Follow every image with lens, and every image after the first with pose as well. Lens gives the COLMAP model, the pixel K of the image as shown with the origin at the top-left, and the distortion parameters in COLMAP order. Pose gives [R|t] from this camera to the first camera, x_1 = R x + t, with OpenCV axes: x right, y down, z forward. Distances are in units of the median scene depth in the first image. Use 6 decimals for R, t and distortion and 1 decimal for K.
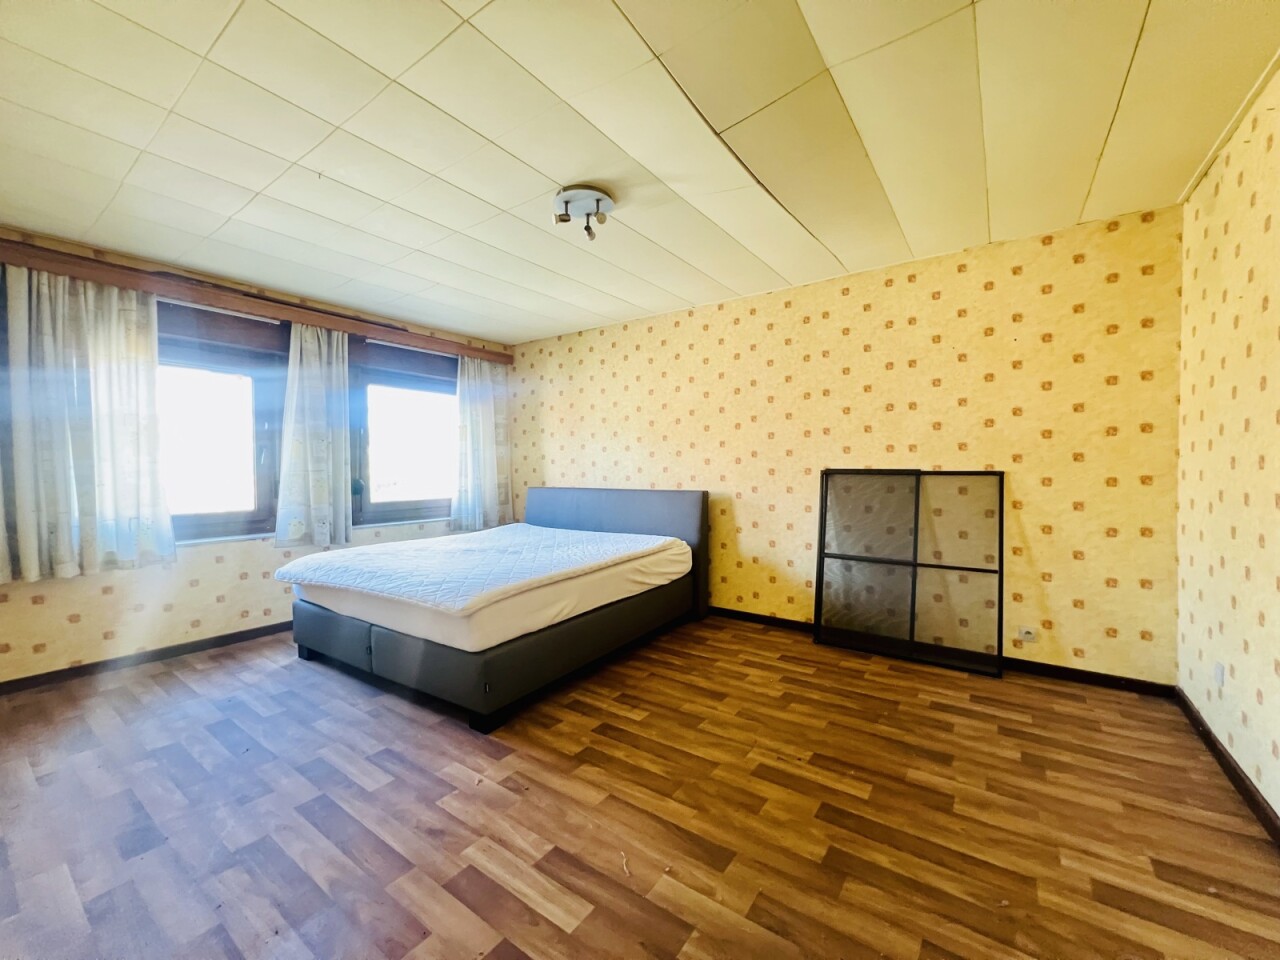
lens RADIAL K [[511.9, 0, 643.8], [0, 511.9, 480.1], [0, 0, 1]] dist [-0.002954, 0.001242]
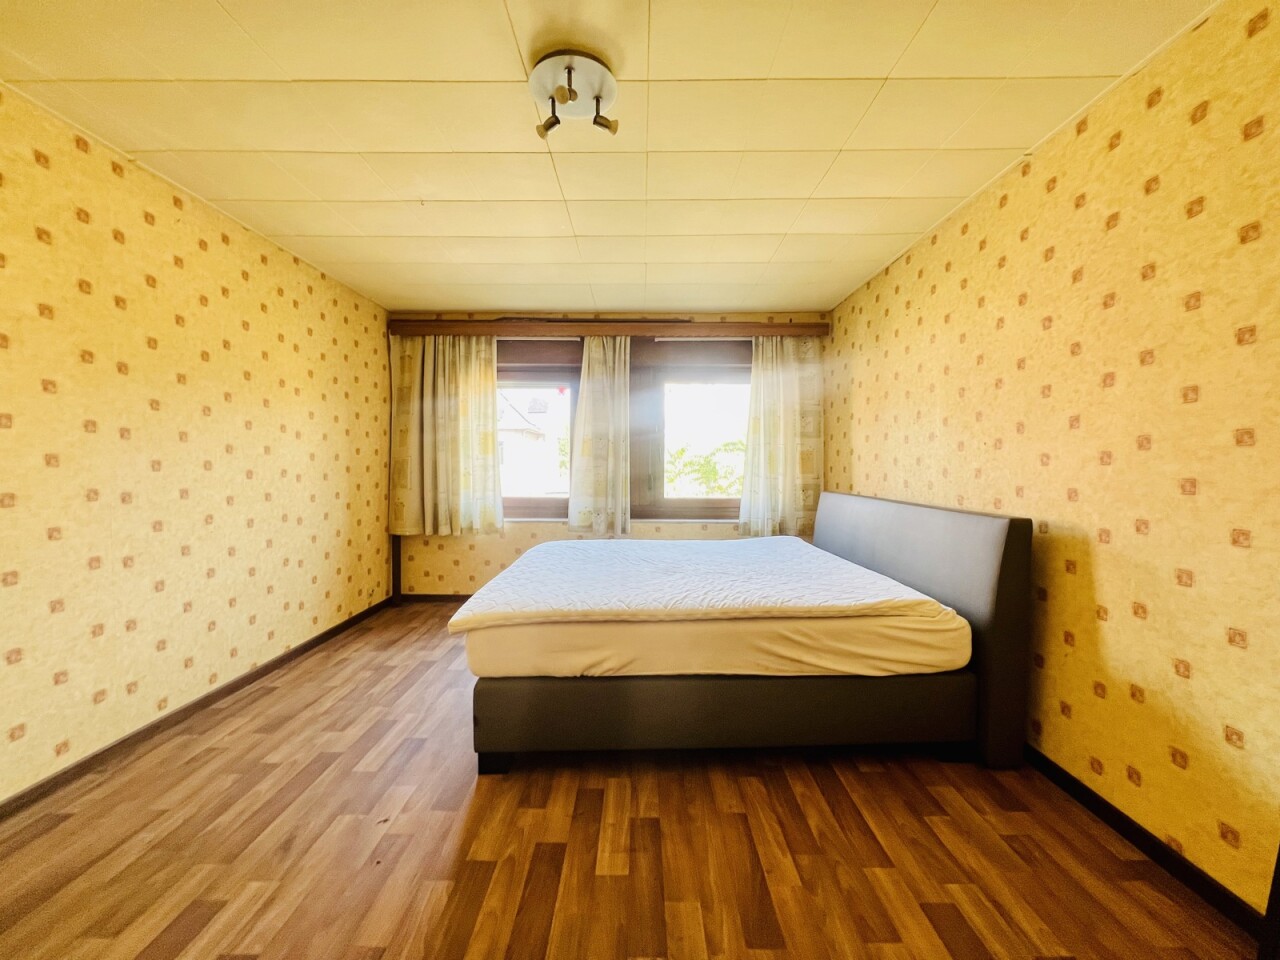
lens RADIAL K [[510.1, 0, 641.1], [0, 510.1, 485.4], [0, 0, 1]] dist [-0.010946, 0.000399]
pose [[0.579362, 0.045174, -0.813818, 0.313213], [-0.026079, 0.998979, 0.036886, -0.020216], [0.814653, -0.000147, 0.579948, 0.422339]]
